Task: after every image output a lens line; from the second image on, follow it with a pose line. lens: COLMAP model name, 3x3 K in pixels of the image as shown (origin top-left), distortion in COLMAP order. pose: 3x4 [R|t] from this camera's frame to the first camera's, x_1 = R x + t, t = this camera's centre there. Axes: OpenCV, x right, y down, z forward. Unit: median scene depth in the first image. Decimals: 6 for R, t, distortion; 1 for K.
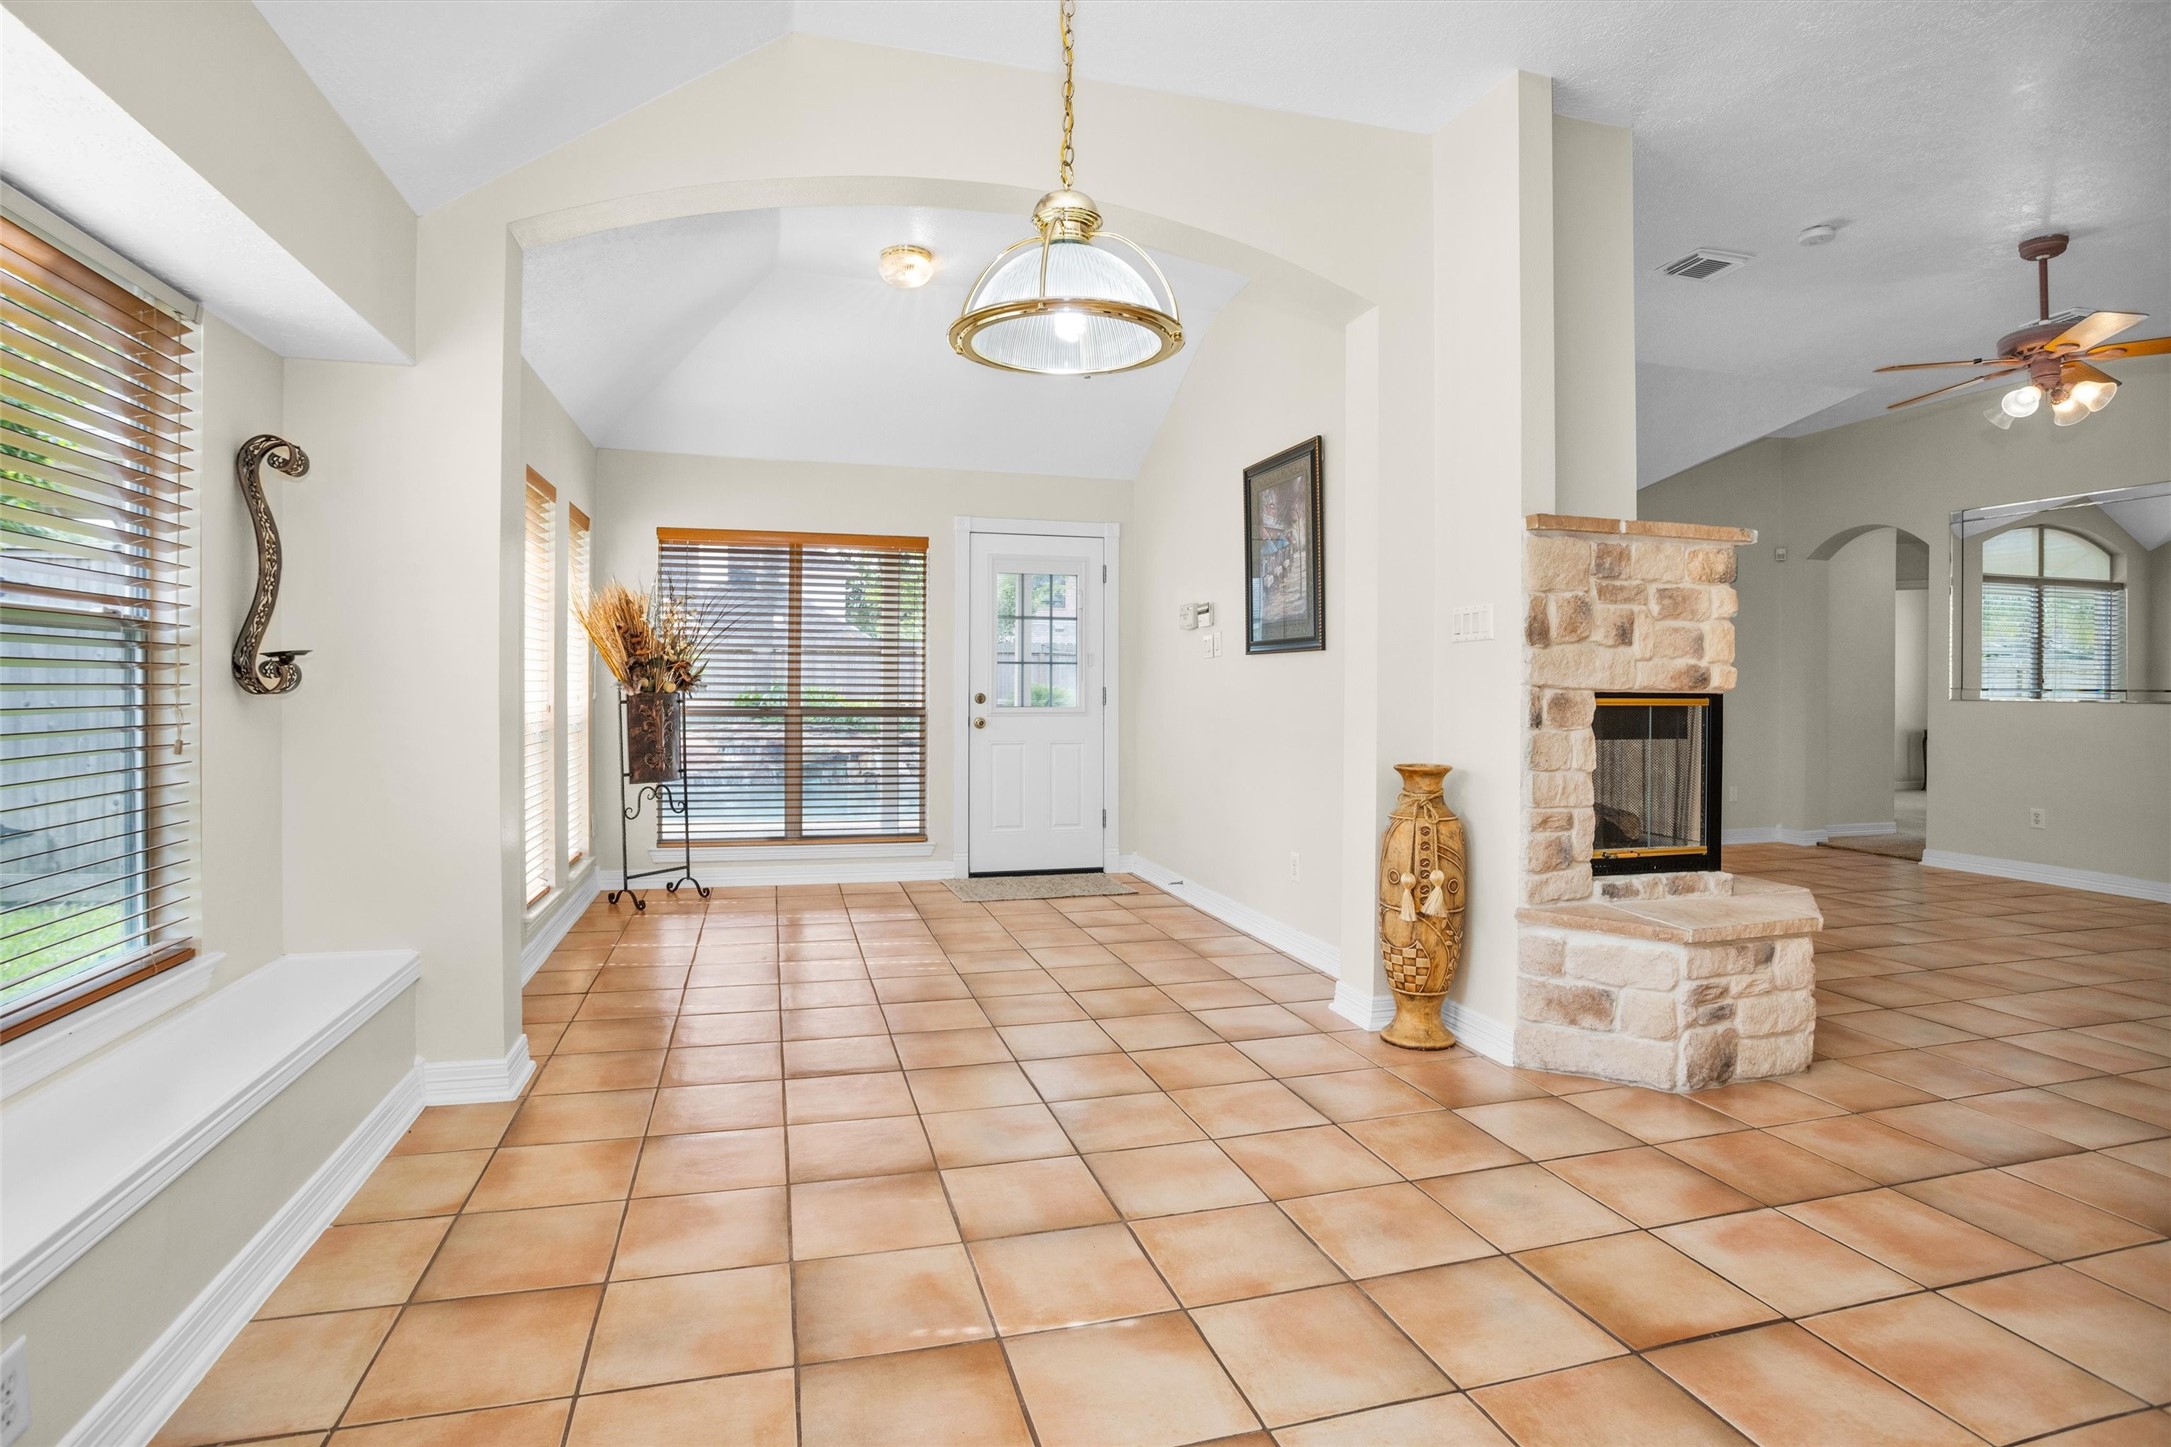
lens RADIAL K [[1116.2, 0, 1179.2], [0, 1116.2, 701.4], [0, 0, 1]] dist [-0.007305, -0.000729]
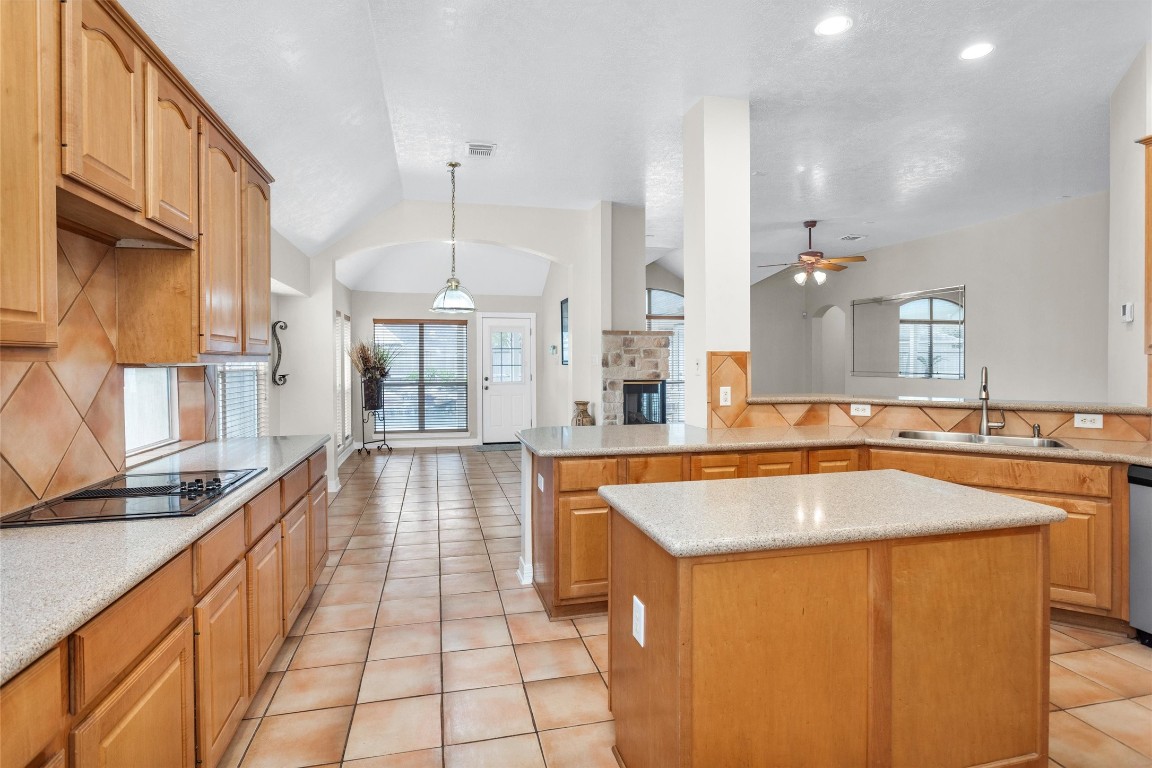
lens RADIAL K [[595.2, 0, 541.1], [0, 595.2, 362.9], [0, 0, 1]] dist [0.003424, 0.000199]
pose [[0.985438, -0.017837, -0.169098, 0.414130], [0.015469, 0.999763, -0.015306, -0.035889], [0.169331, 0.012468, 0.985480, -0.837854]]
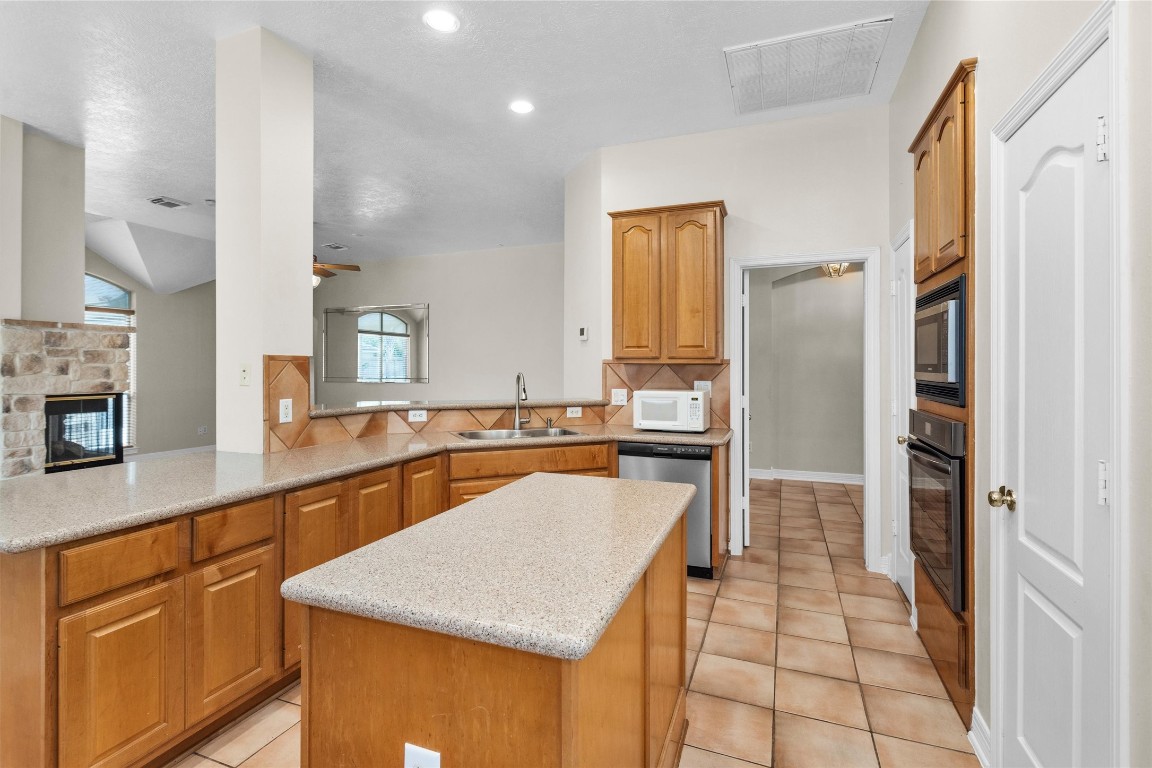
lens RADIAL K [[558.5, 0, 589.1], [0, 558.5, 363.8], [0, 0, 1]] dist [-0.000194, -0.000597]
pose [[0.666724, -0.011922, 0.745209, 0.249097], [0.021901, 0.999754, -0.003601, -0.042839], [-0.744983, 0.018722, 0.666821, -0.596526]]
